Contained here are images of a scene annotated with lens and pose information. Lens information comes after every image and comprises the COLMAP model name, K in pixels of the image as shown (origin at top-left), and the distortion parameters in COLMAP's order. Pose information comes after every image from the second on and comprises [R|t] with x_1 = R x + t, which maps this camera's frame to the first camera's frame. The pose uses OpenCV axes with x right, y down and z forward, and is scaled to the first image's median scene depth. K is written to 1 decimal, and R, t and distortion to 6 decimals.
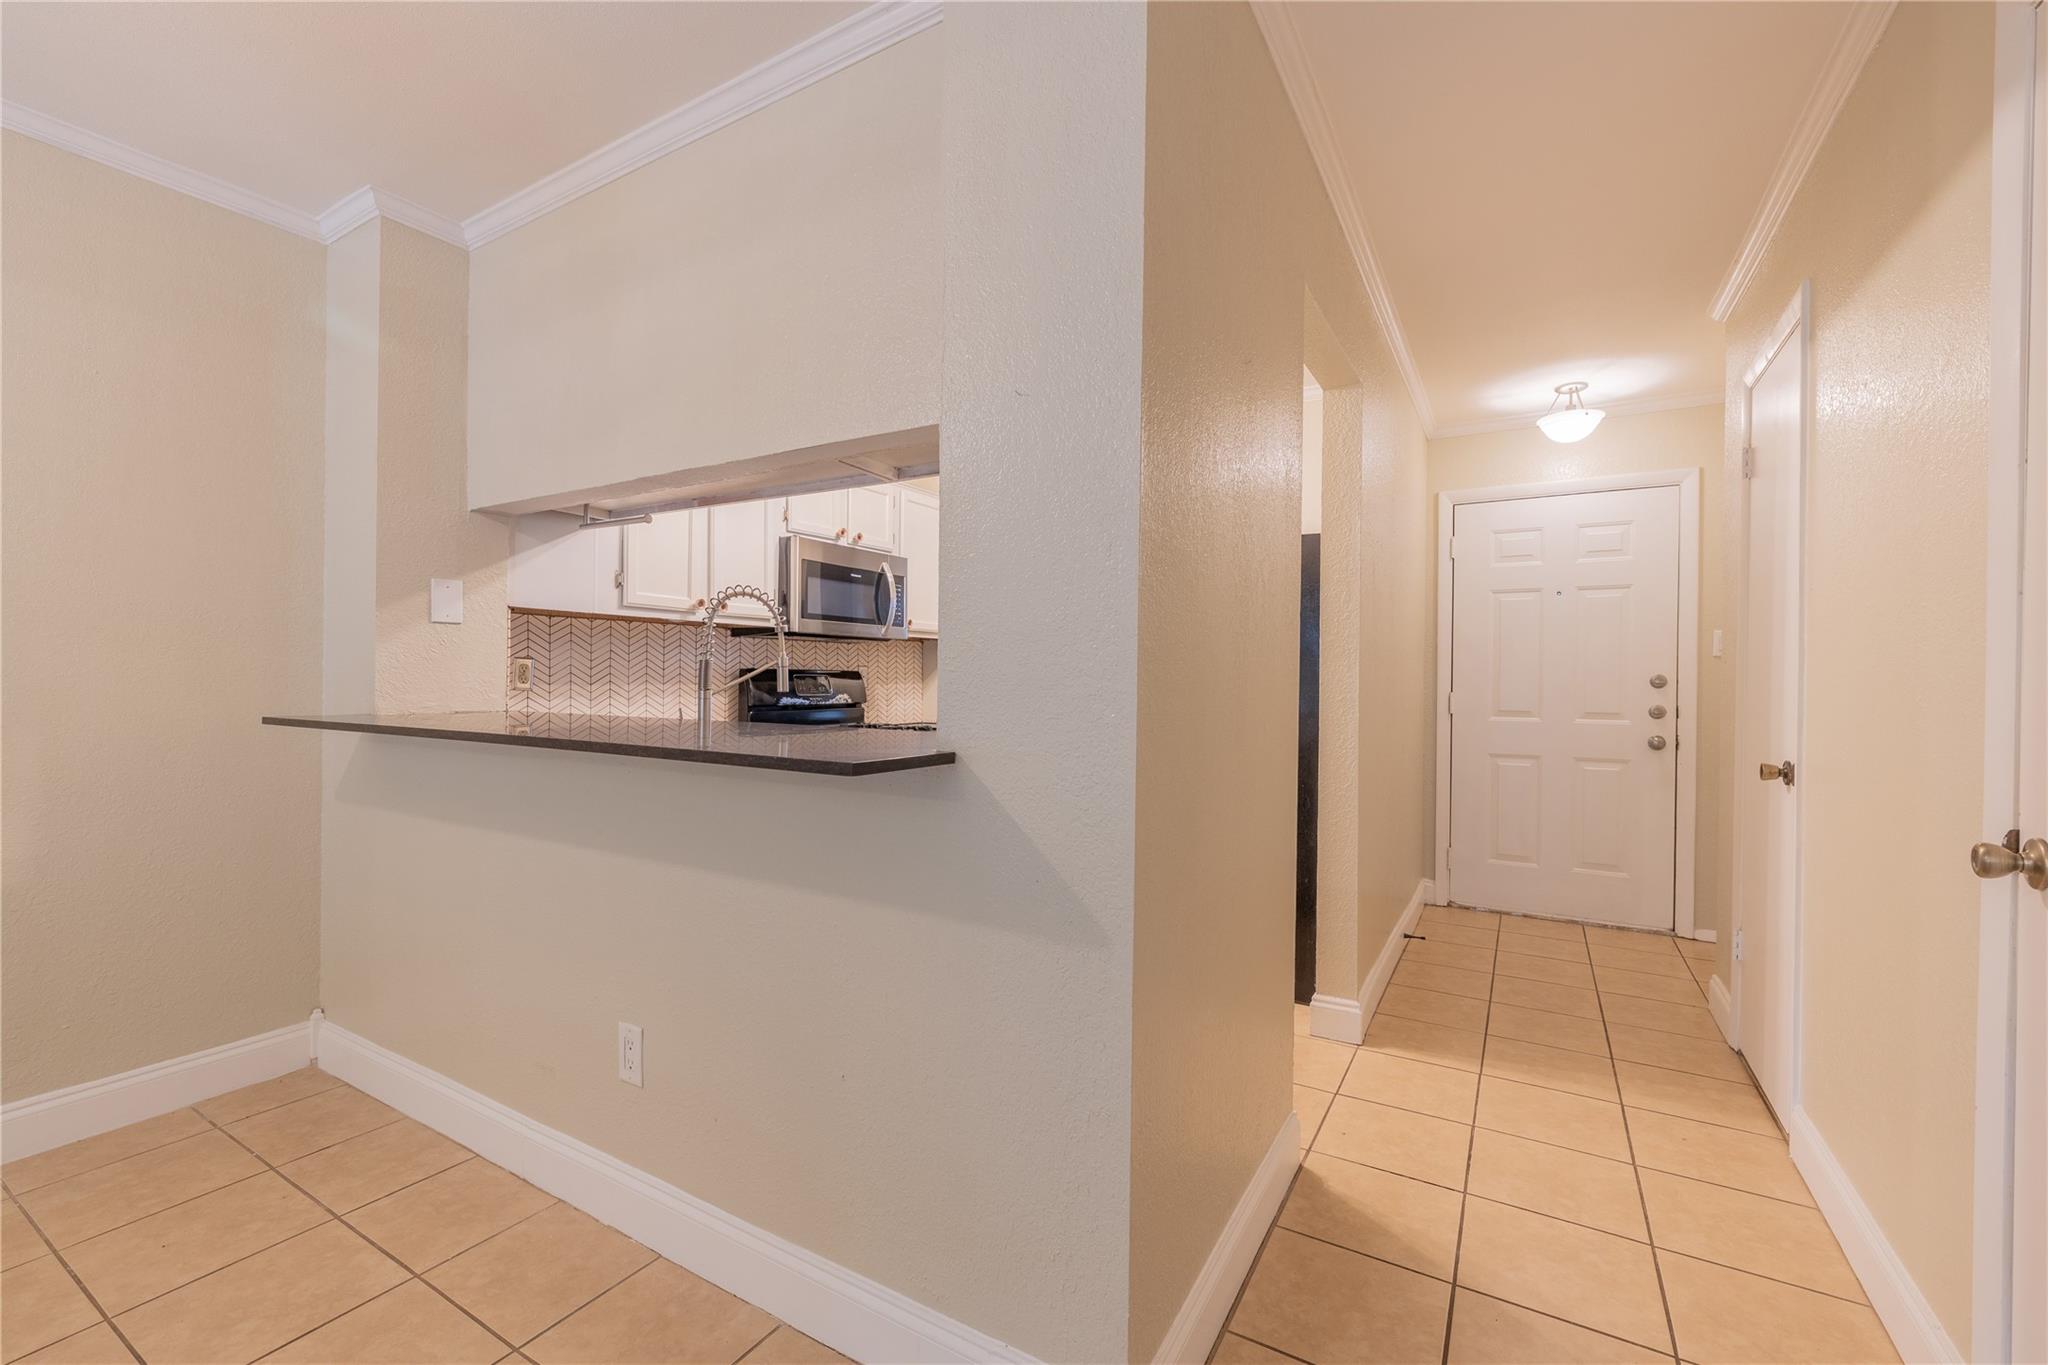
lens RADIAL K [[853.2, 0, 1018.9], [0, 853.2, 685.5], [0, 0, 1]] dist [-0.001178, 0.000151]
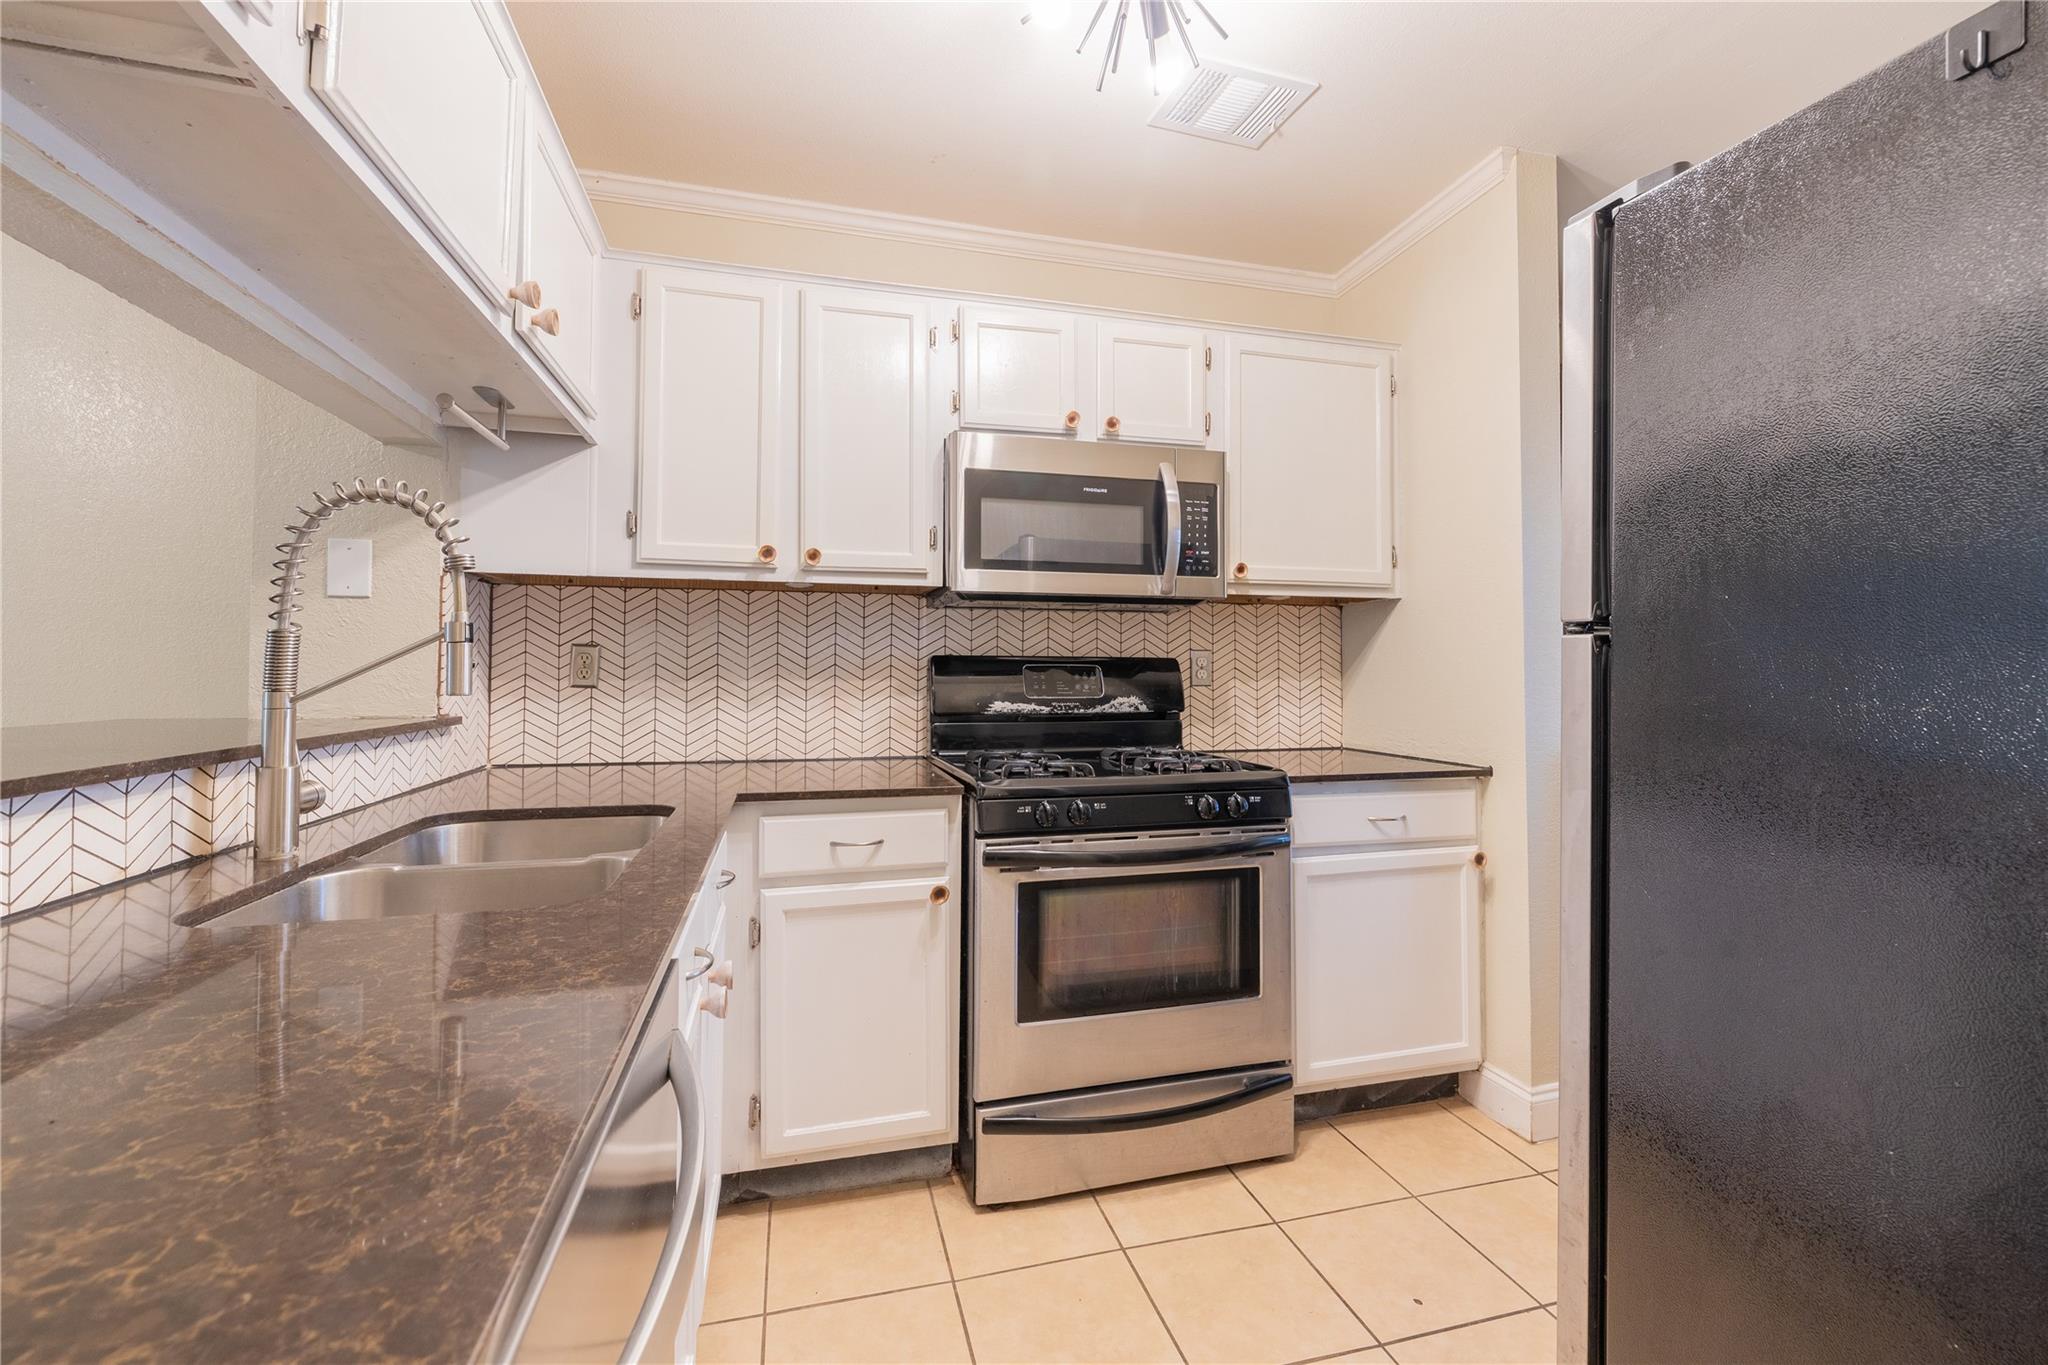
lens RADIAL K [[870.6, 0, 1030.6], [0, 870.6, 652.3], [0, 0, 1]] dist [-0.000999, 0.000817]
pose [[0.720153, -0.021997, -0.693467, 0.231959], [-0.001725, 0.999437, -0.033494, -0.000584], [0.693814, 0.025317, 0.719709, 0.715620]]
